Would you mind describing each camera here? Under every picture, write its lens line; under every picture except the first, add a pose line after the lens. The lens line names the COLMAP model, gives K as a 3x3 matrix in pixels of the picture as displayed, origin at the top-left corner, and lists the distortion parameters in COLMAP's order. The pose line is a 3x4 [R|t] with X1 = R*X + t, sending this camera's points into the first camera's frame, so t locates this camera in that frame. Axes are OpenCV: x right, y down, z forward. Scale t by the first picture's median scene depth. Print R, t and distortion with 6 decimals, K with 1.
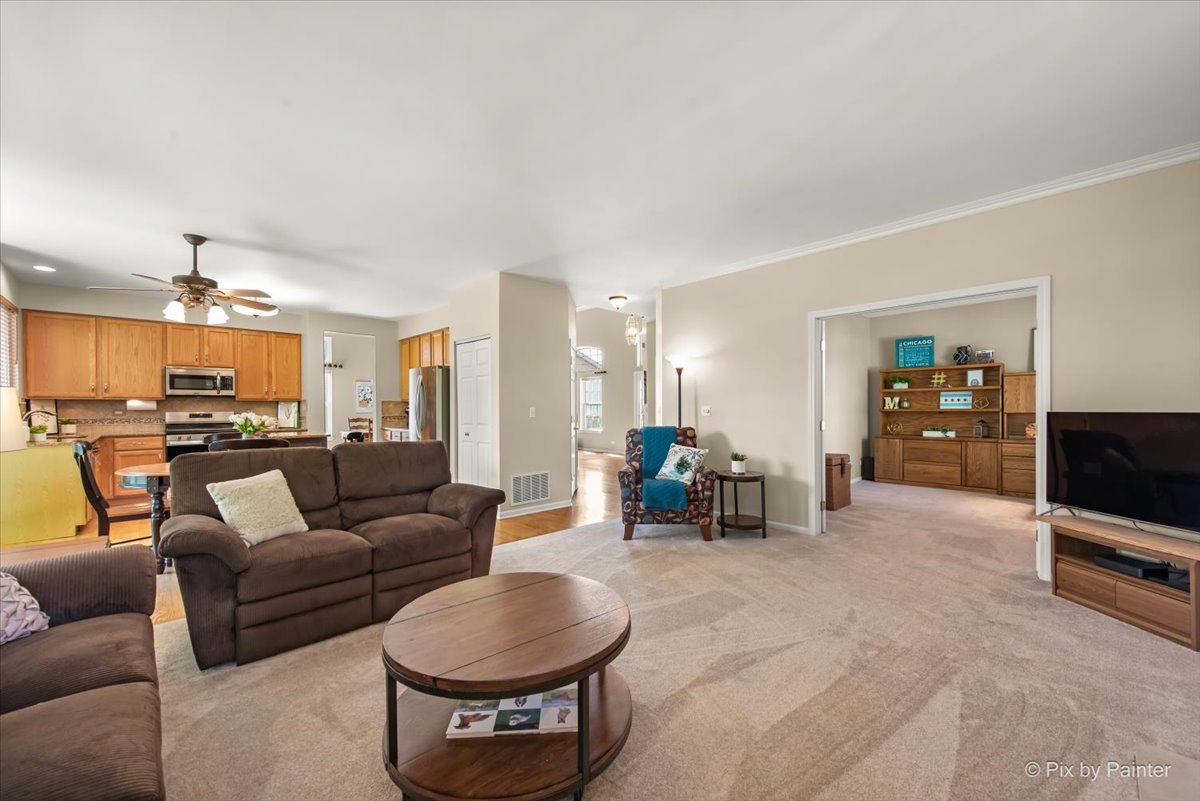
lens RADIAL K [[474.2, 0, 609.1], [0, 474.2, 407.1], [0, 0, 1]] dist [-0.000447, -0.000895]
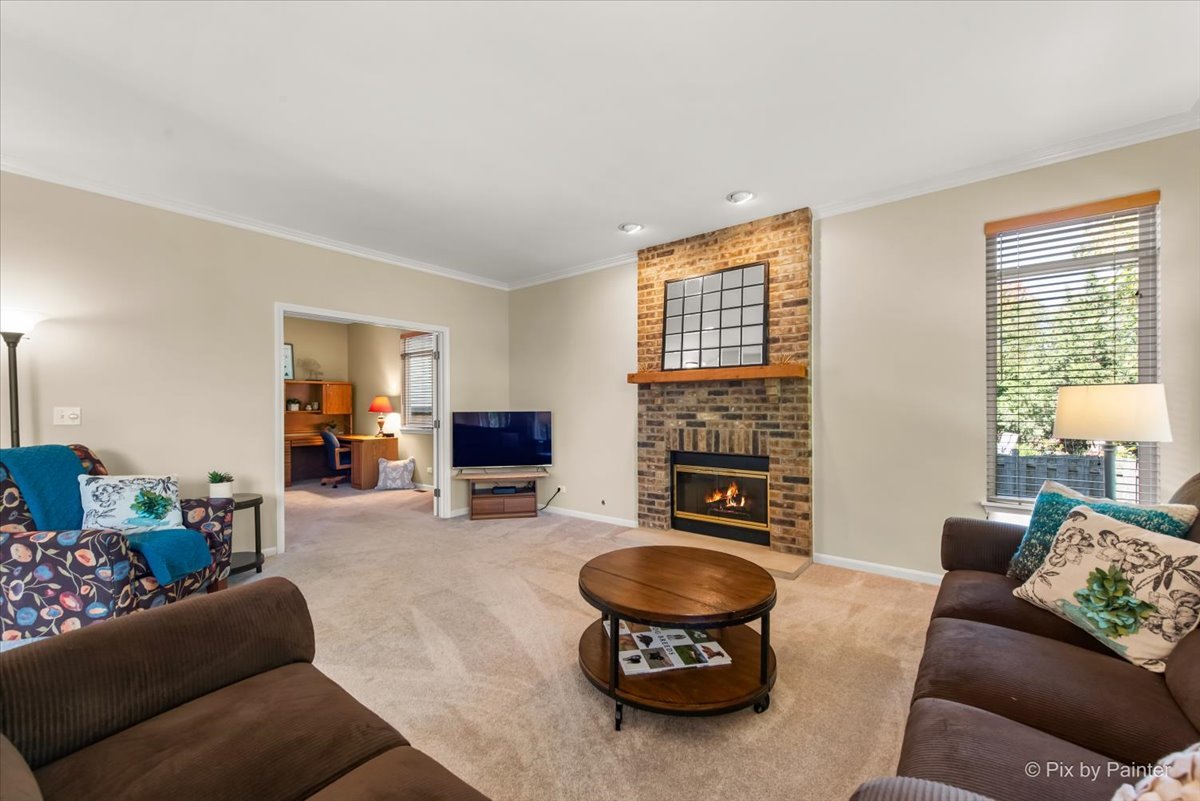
lens RADIAL K [[474.2, 0, 602.2], [0, 474.2, 408.6], [0, 0, 1]] dist [-0.000447, -0.000895]
pose [[-0.145639, 0.002929, 0.989333, -0.491096], [0.001764, 0.999995, -0.002701, 0.002327], [-0.989336, 0.001351, -0.145643, 0.479499]]
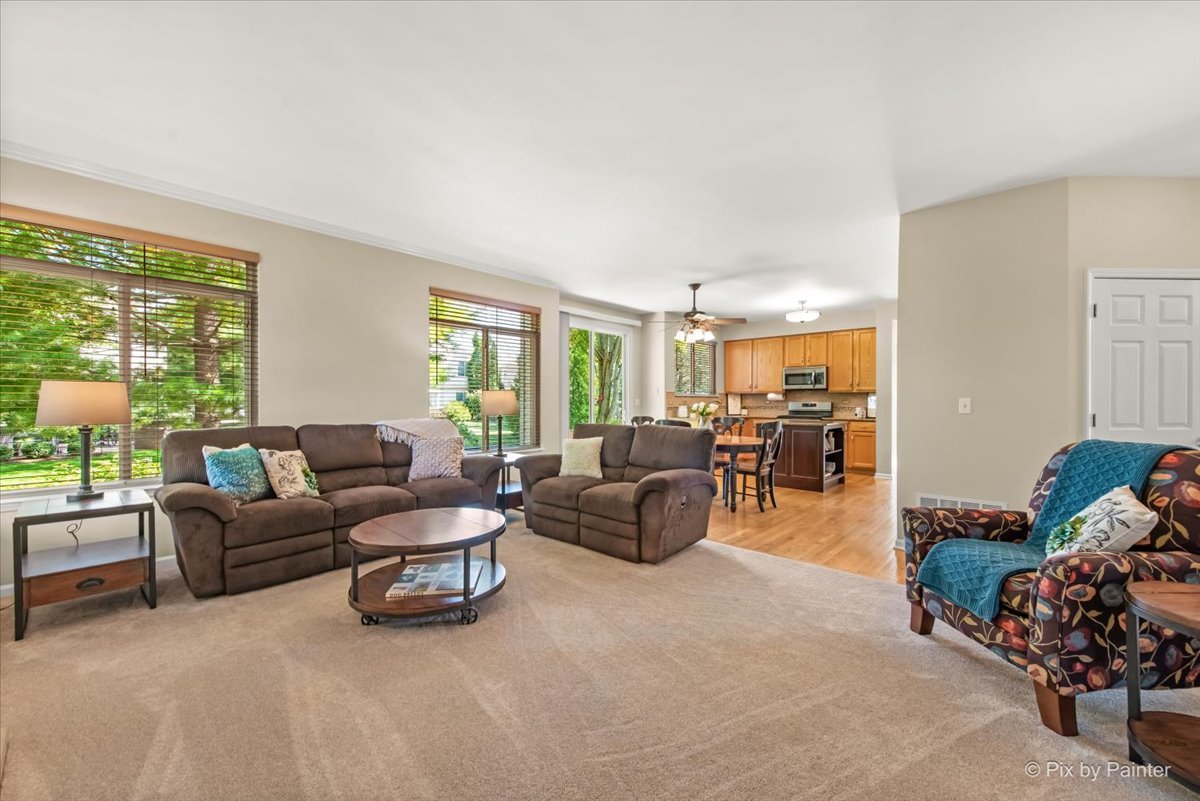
lens RADIAL K [[474.2, 0, 606.0], [0, 474.2, 401.5], [0, 0, 1]] dist [-0.000447, -0.000895]
pose [[0.061075, 0.005152, -0.998120, 0.511904], [0.000760, 0.999986, 0.005208, 0.002002], [0.998133, -0.001076, 0.061070, 0.526766]]
